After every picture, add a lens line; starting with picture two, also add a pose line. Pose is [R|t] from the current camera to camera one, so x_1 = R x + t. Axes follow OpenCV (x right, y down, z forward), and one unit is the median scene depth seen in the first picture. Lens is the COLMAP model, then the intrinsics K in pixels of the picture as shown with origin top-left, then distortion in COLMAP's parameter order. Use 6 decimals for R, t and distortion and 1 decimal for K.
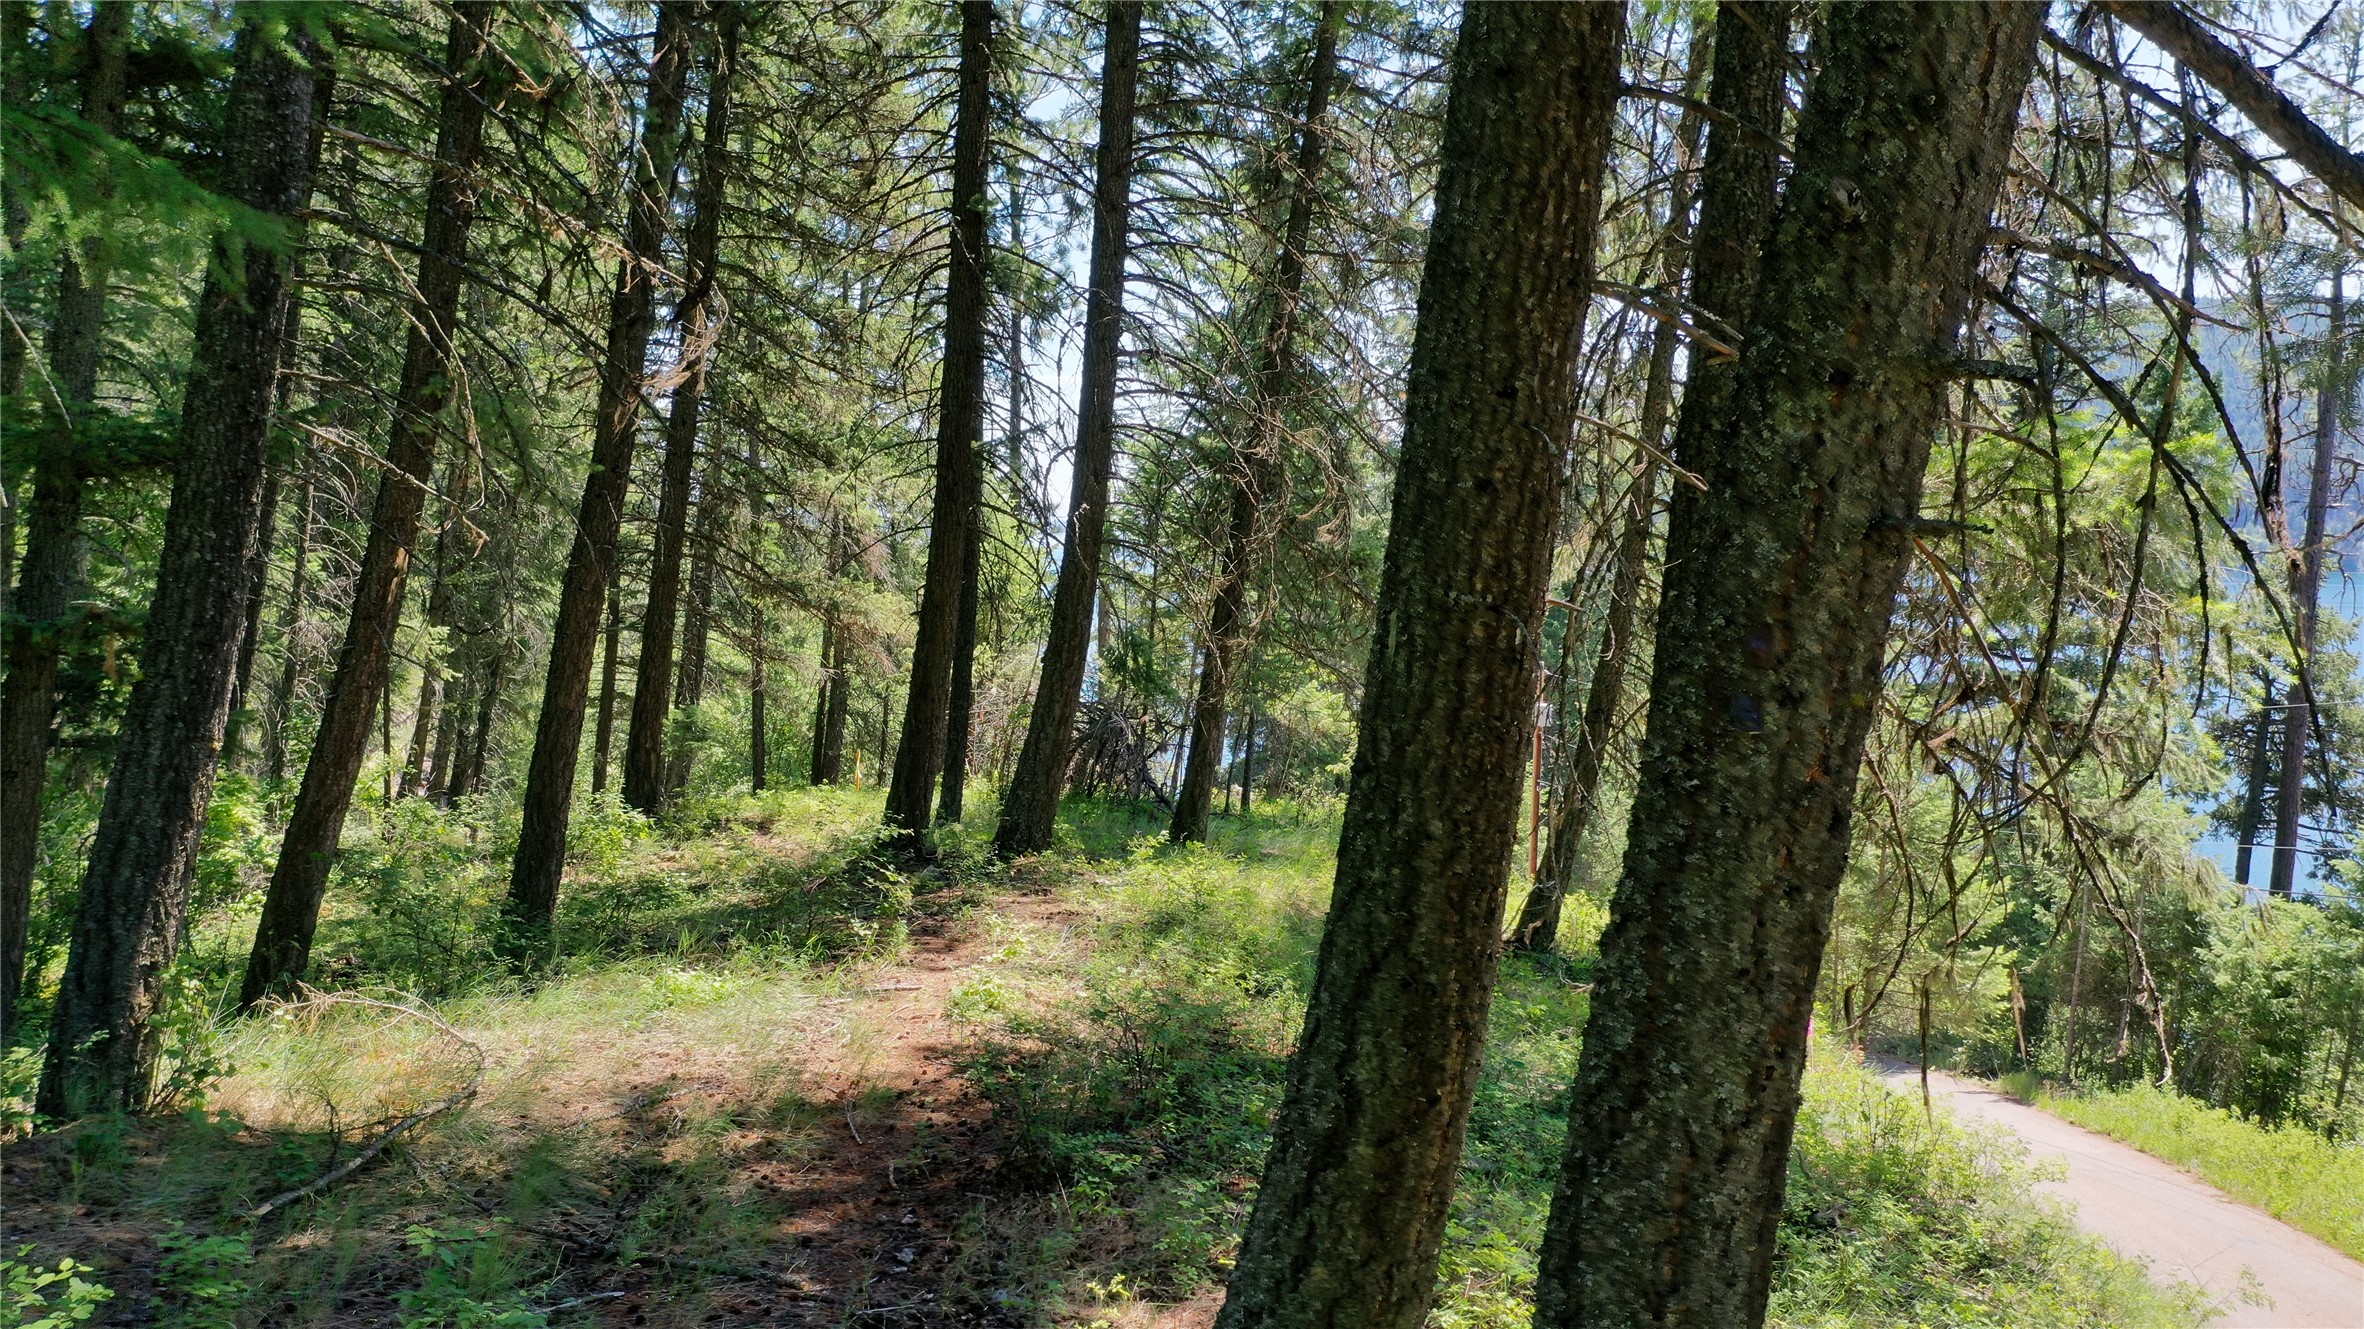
lens RADIAL K [[1865.9, 0, 1179.7], [0, 1865.9, 669.6], [0, 0, 1]] dist [-0.002411, 0.014735]
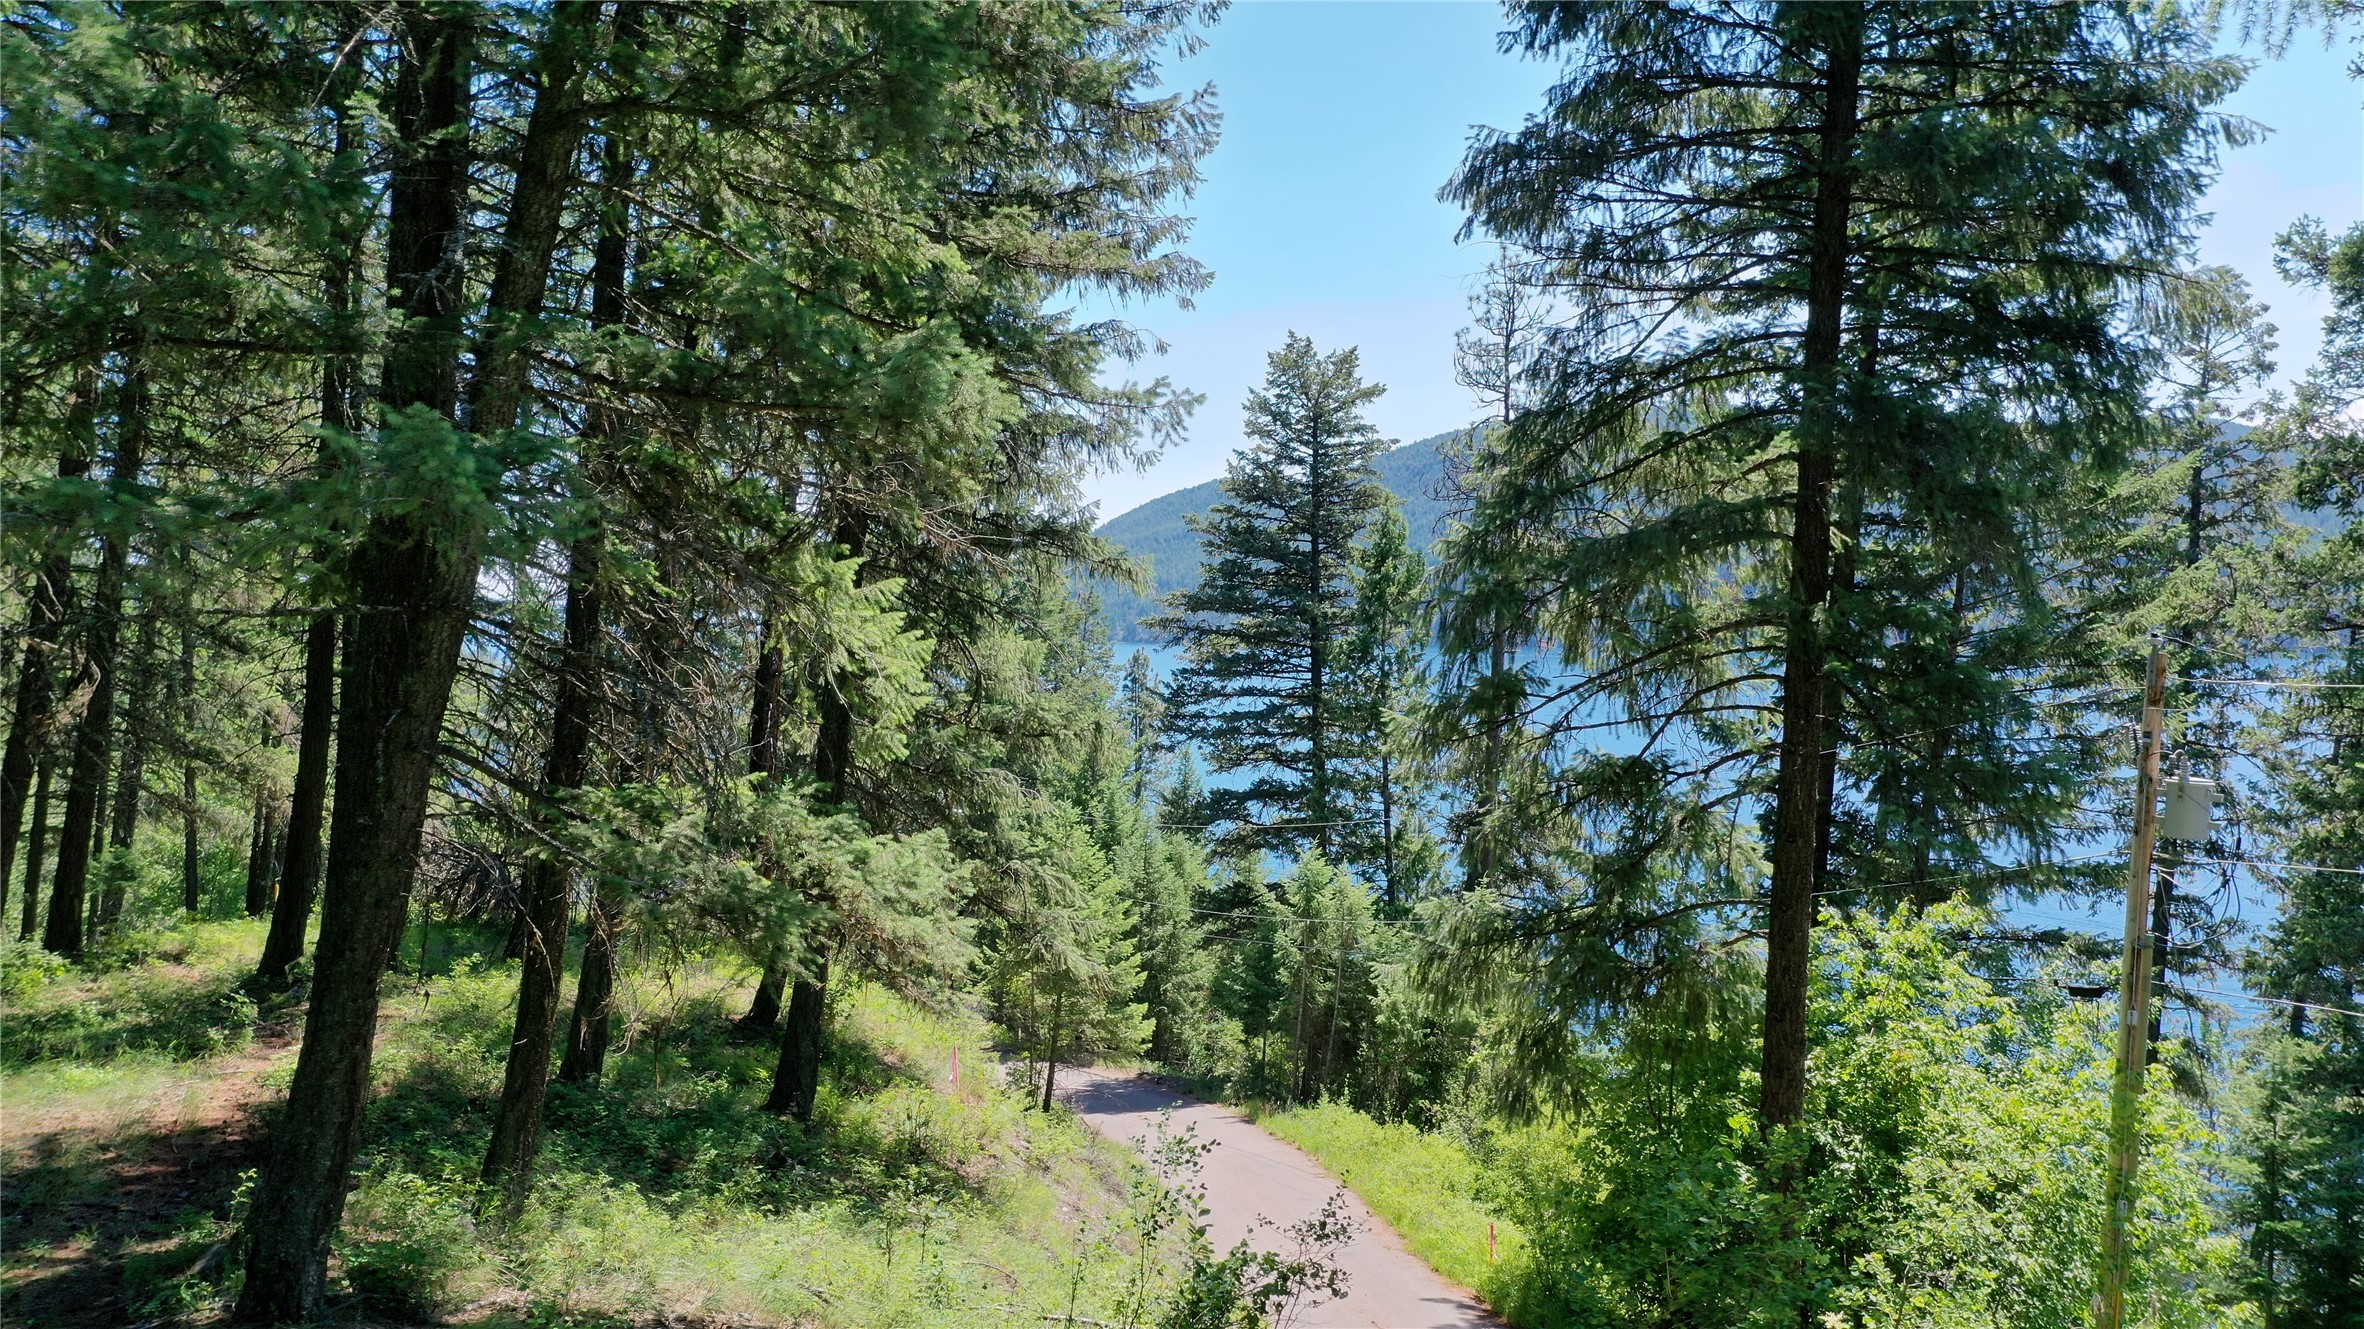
lens RADIAL K [[1865.9, 0, 1179.7], [0, 1865.9, 669.6], [0, 0, 1]] dist [-0.002411, 0.014735]
pose [[0.968952, -0.009319, 0.247074, 0.118716], [0.020212, 0.998930, -0.041589, -0.042656], [-0.246423, 0.045292, 0.968104, -0.366636]]
